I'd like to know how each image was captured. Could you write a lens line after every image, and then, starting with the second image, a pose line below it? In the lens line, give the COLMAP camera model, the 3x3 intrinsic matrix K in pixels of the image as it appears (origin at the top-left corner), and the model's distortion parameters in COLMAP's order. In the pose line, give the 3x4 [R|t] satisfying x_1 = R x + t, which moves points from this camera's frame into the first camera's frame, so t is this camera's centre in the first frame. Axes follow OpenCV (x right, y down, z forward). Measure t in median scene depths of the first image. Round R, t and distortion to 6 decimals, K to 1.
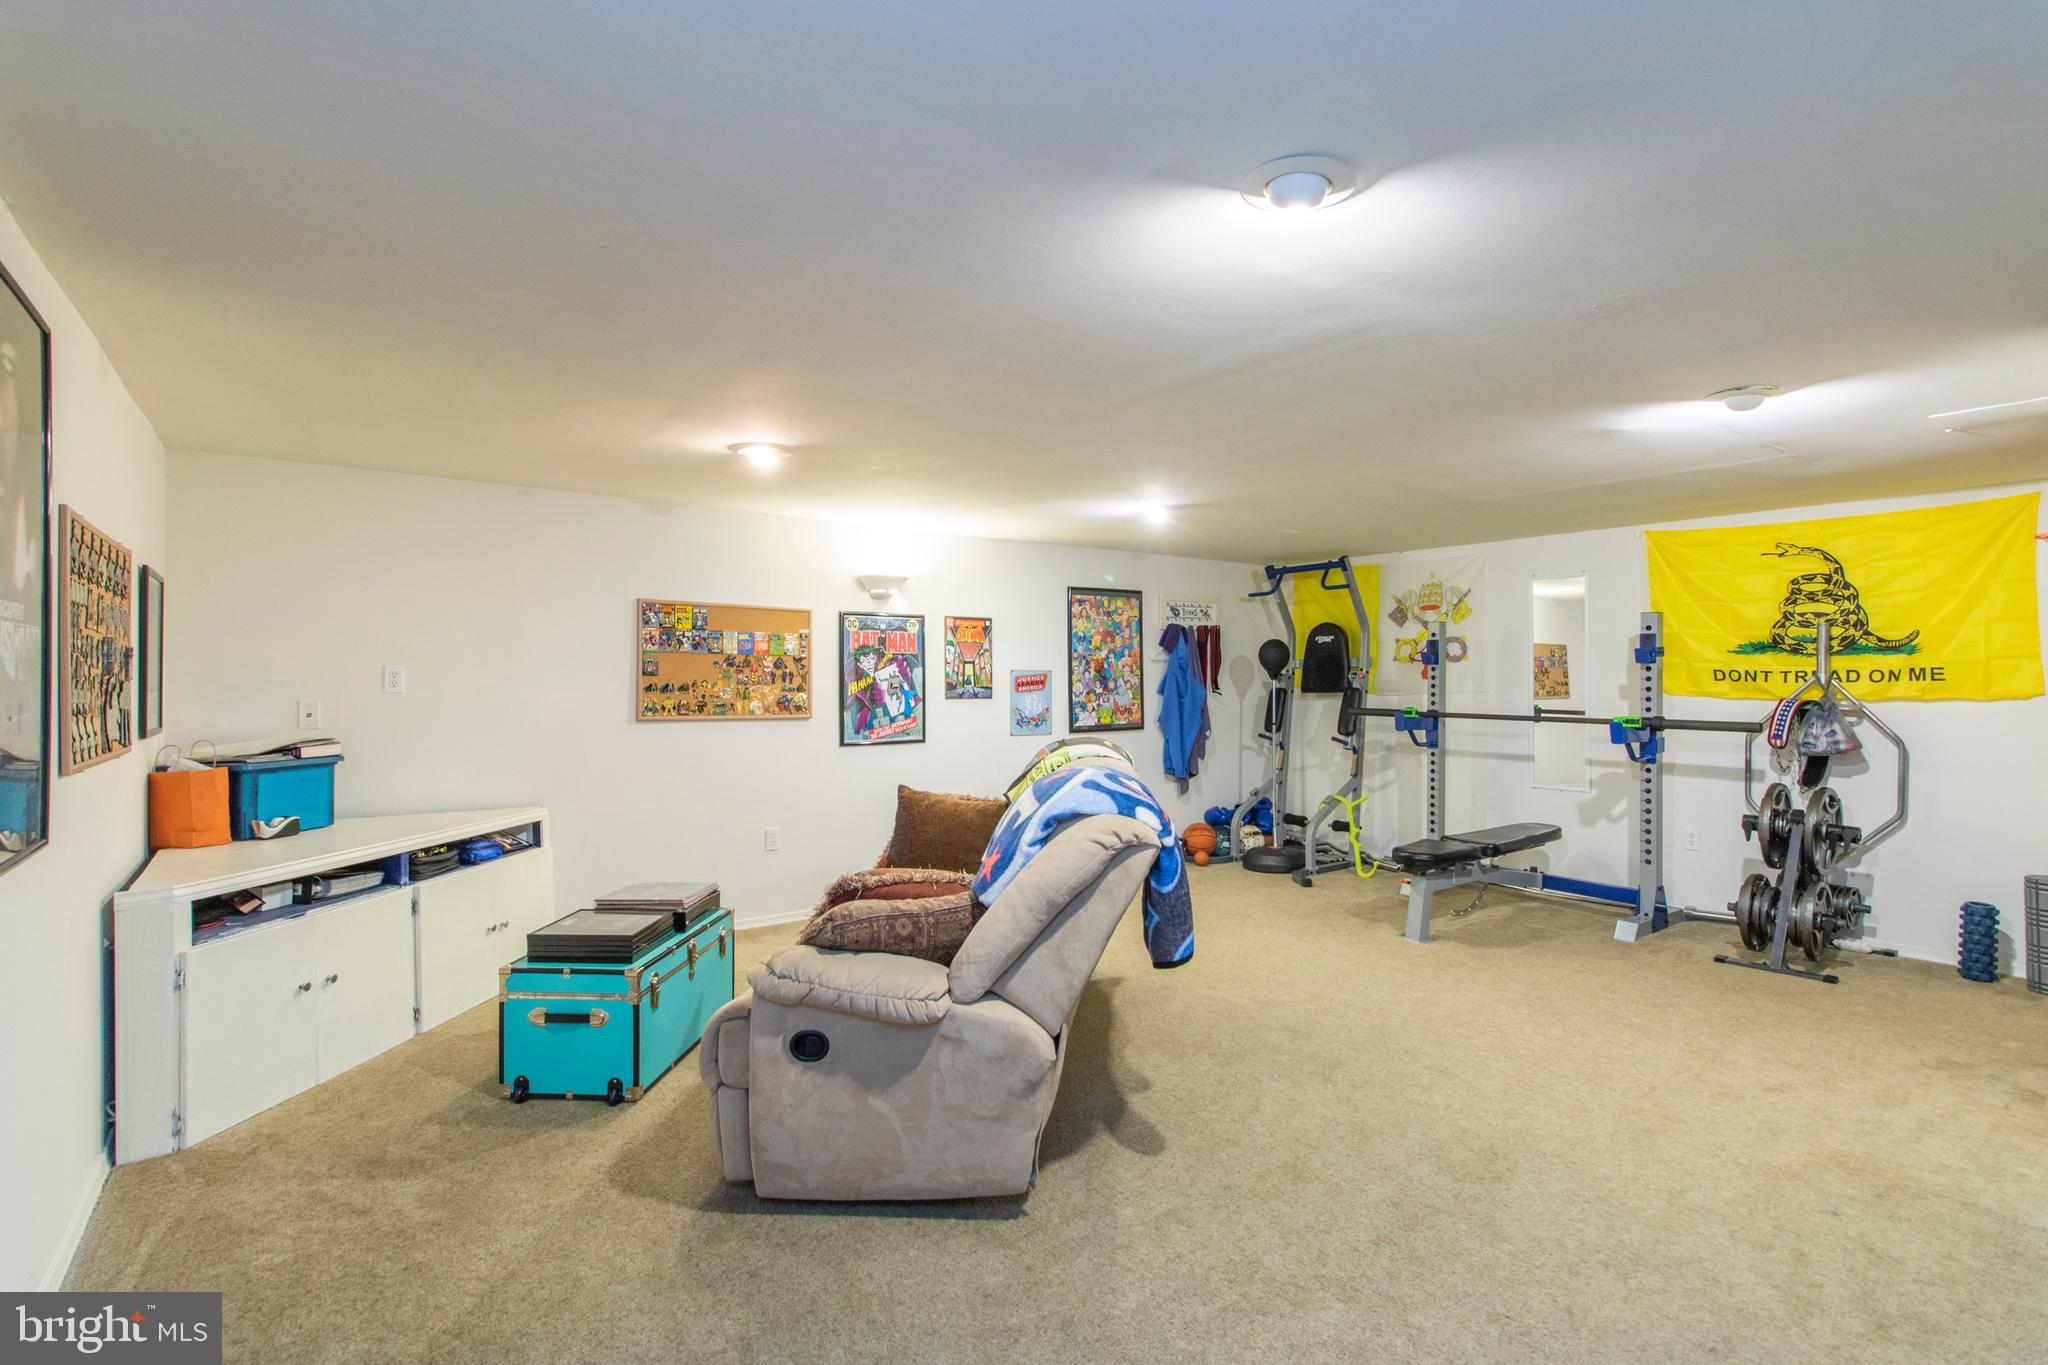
lens RADIAL K [[973.4, 0, 1040.0], [0, 973.4, 687.7], [0, 0, 1]] dist [-0.000823, 0.000251]
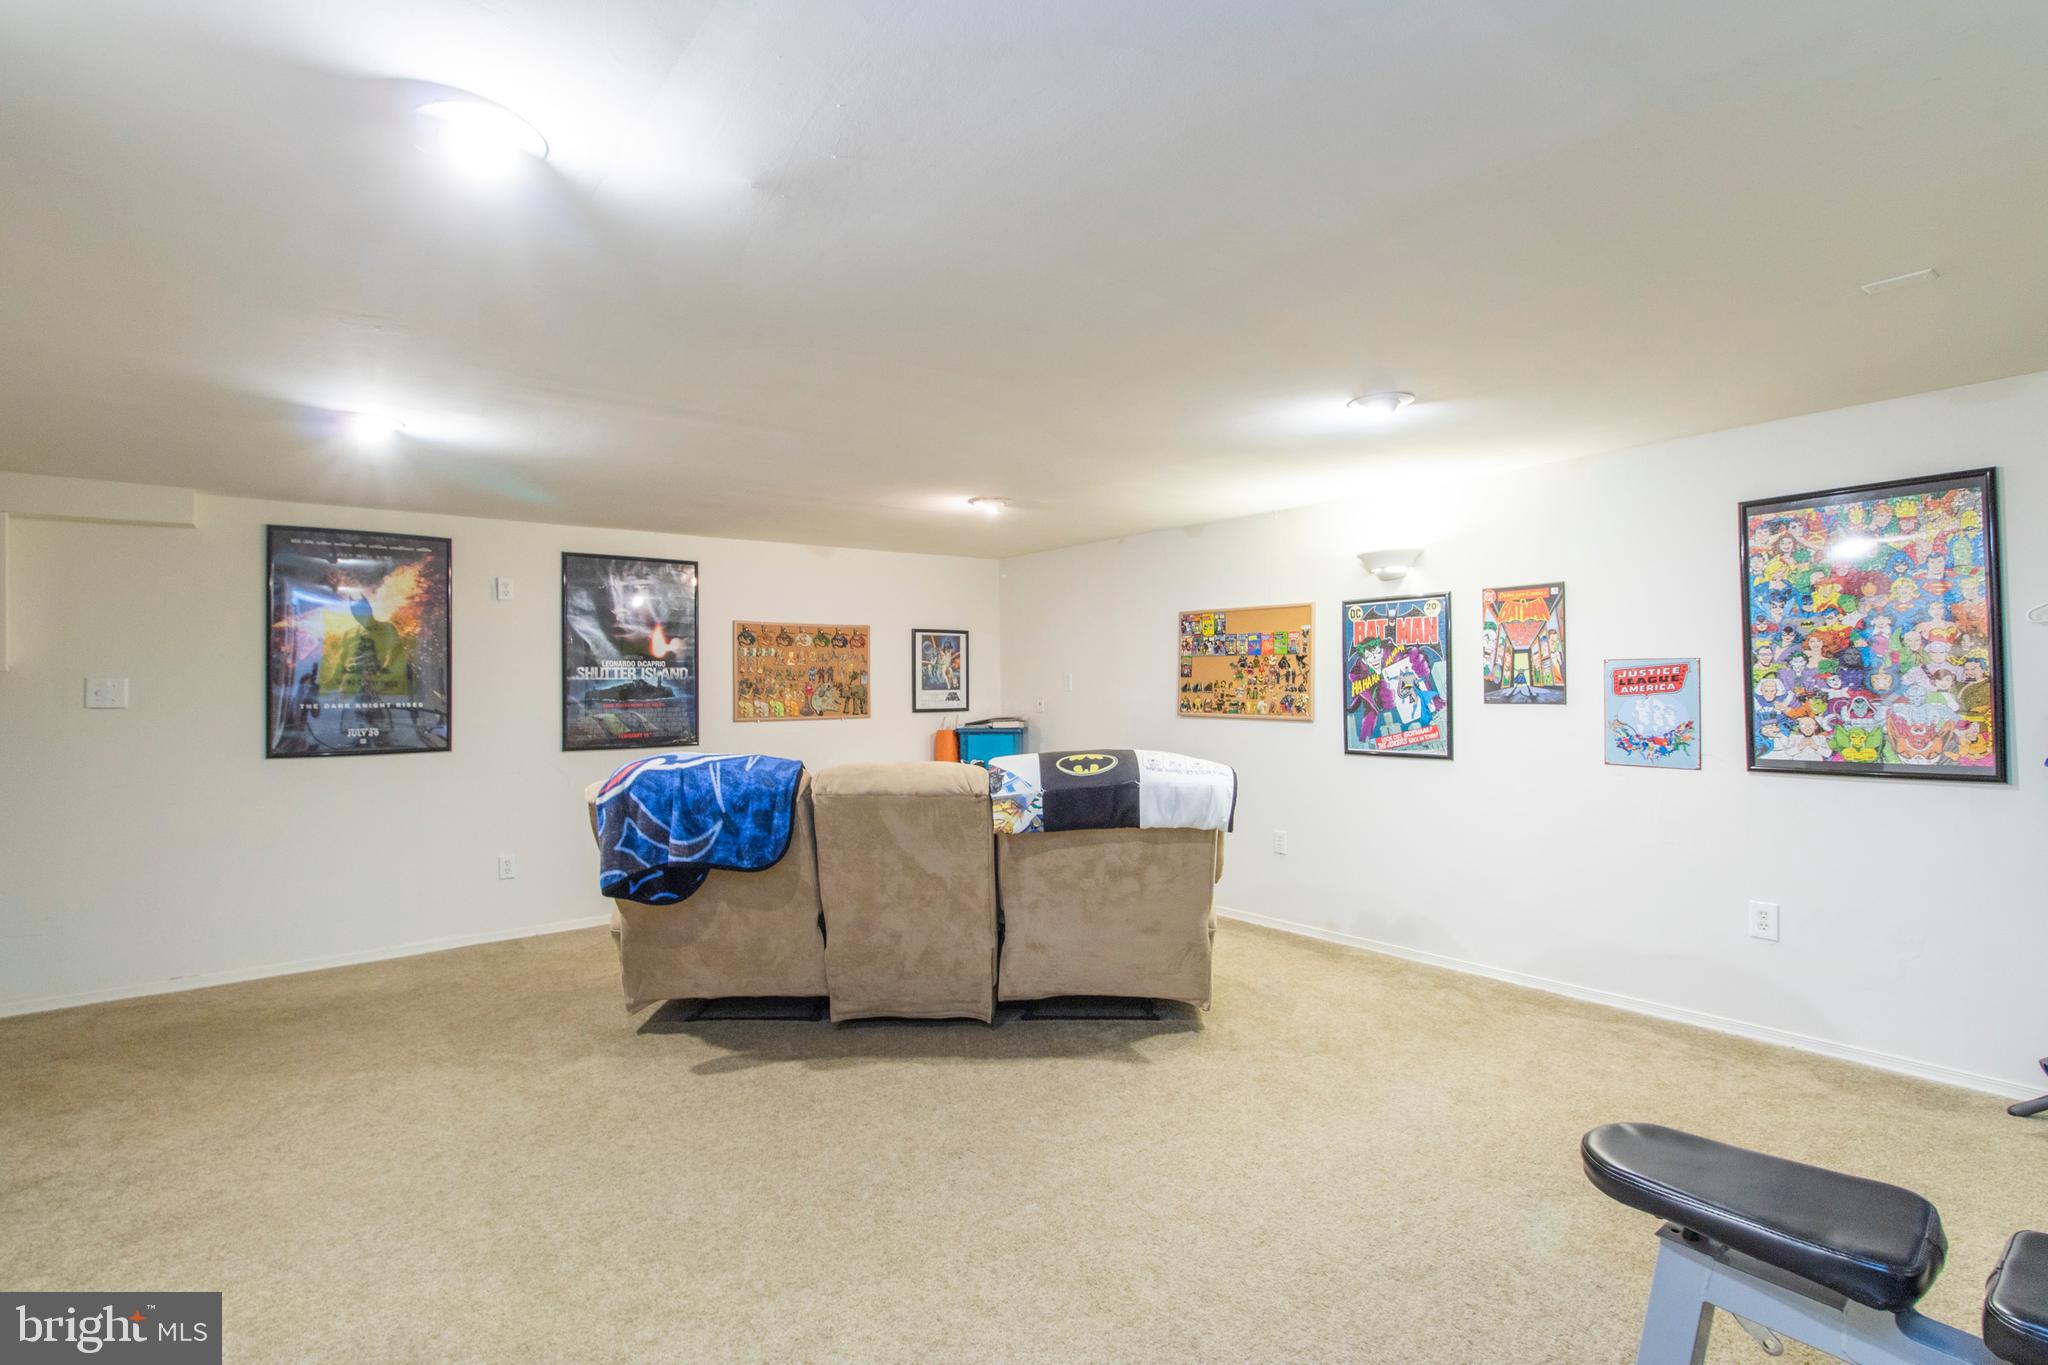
lens RADIAL K [[973.4, 0, 1006.7], [0, 973.4, 677.2], [0, 0, 1]] dist [-0.000823, 0.000251]
pose [[0.008619, -0.007589, -0.999934, 0.656278], [0.003728, 0.999964, -0.007557, -0.003722], [0.999956, -0.003663, 0.008647, 0.671149]]
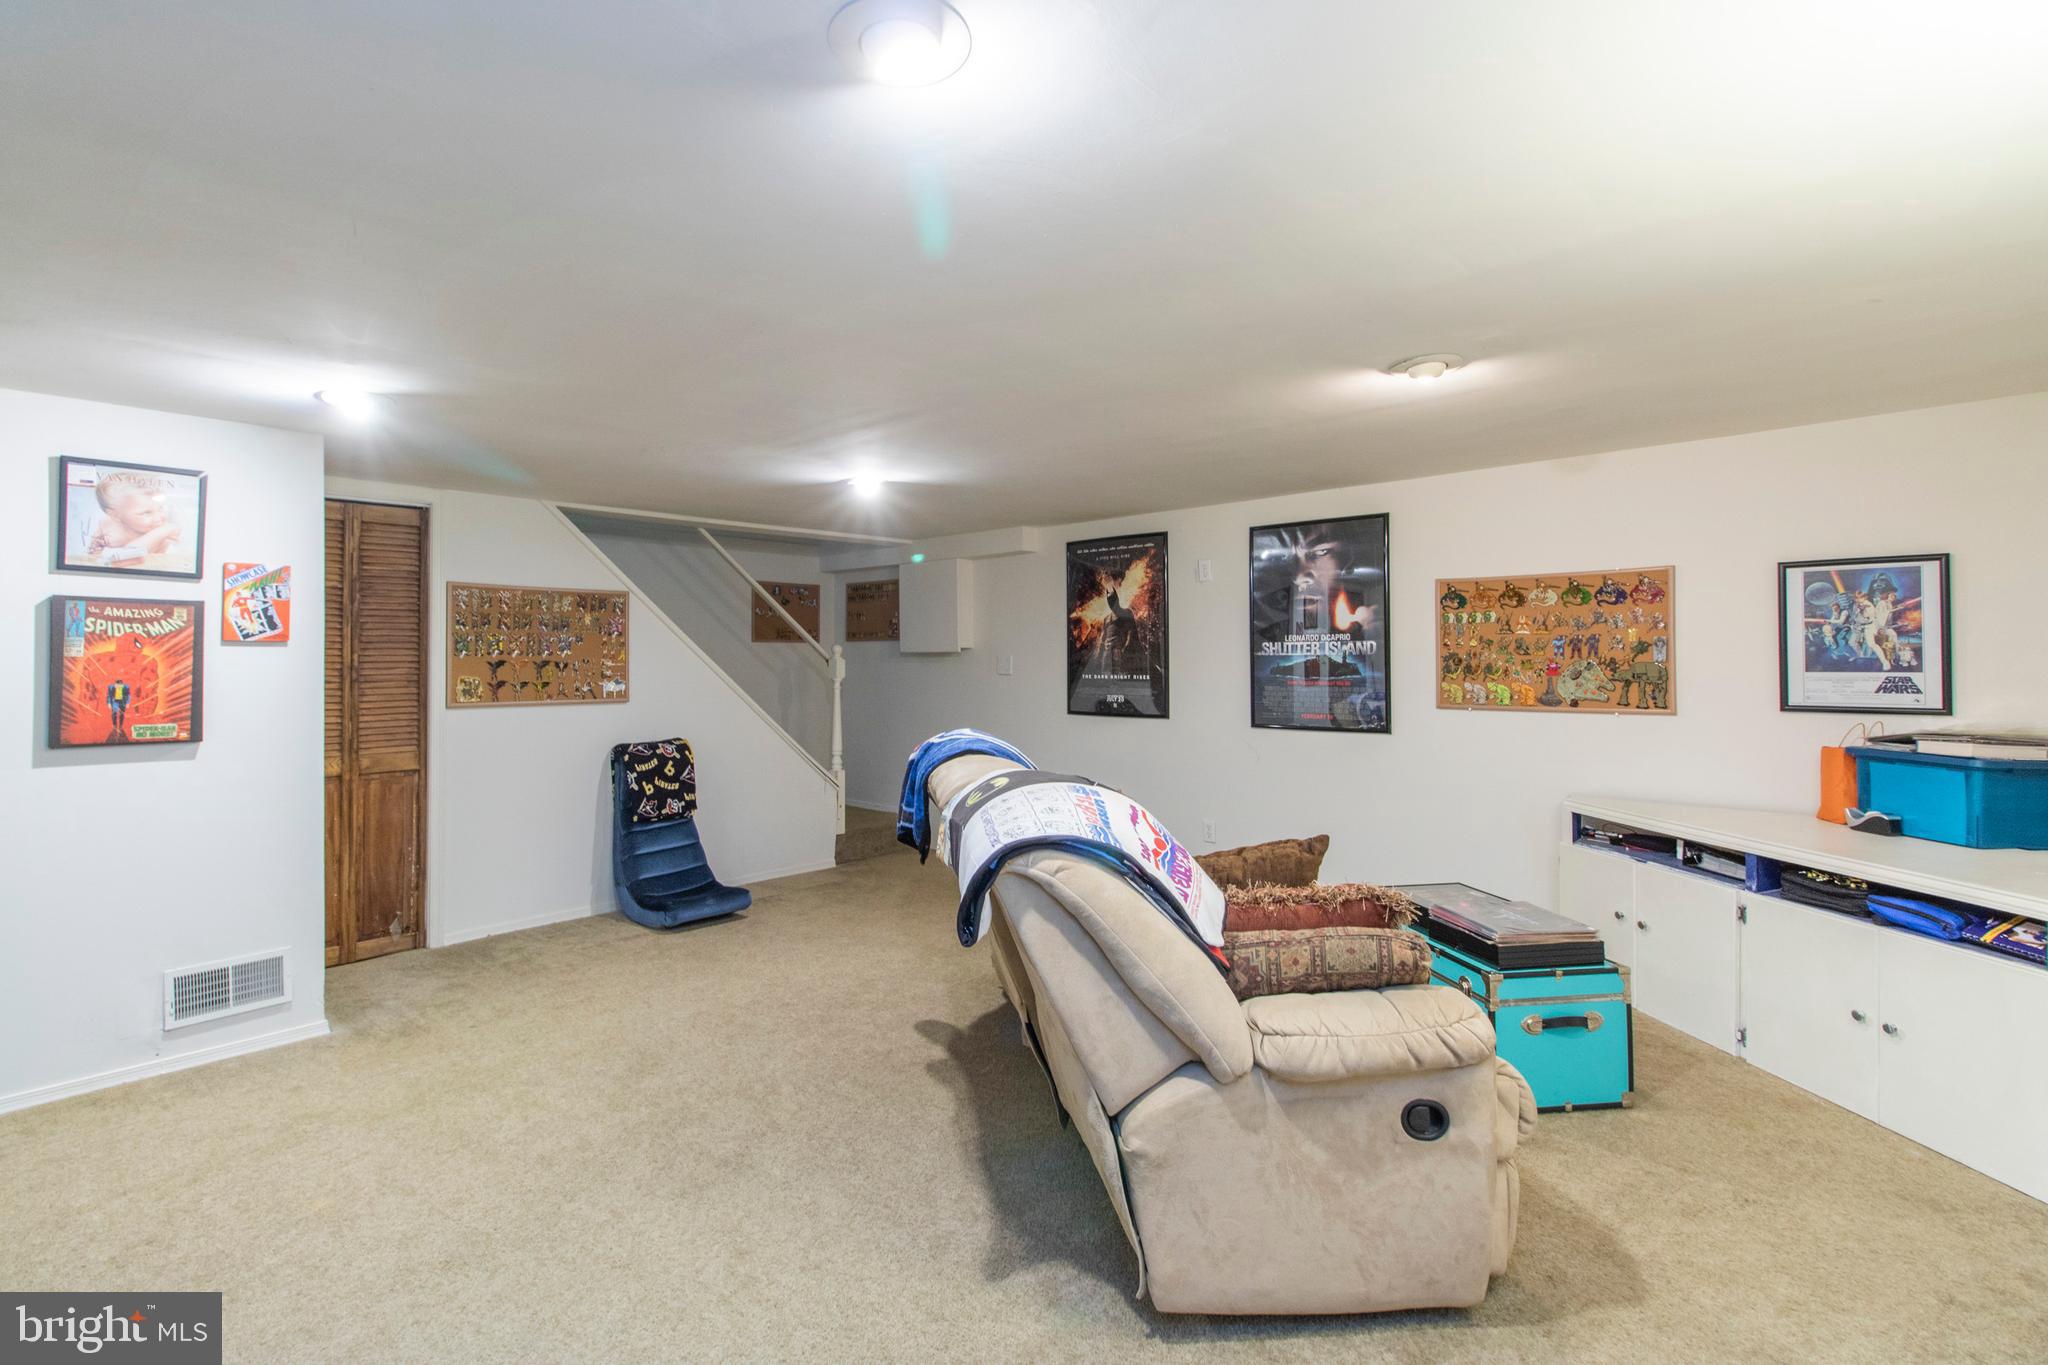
lens RADIAL K [[973.4, 0, 1006.4], [0, 973.4, 663.6], [0, 0, 1]] dist [-0.000823, 0.000251]
pose [[-0.982780, 0.003968, -0.184738, 0.121253], [0.002953, 0.999979, 0.005770, -0.008113], [0.184757, 0.005125, -0.982771, 1.124383]]
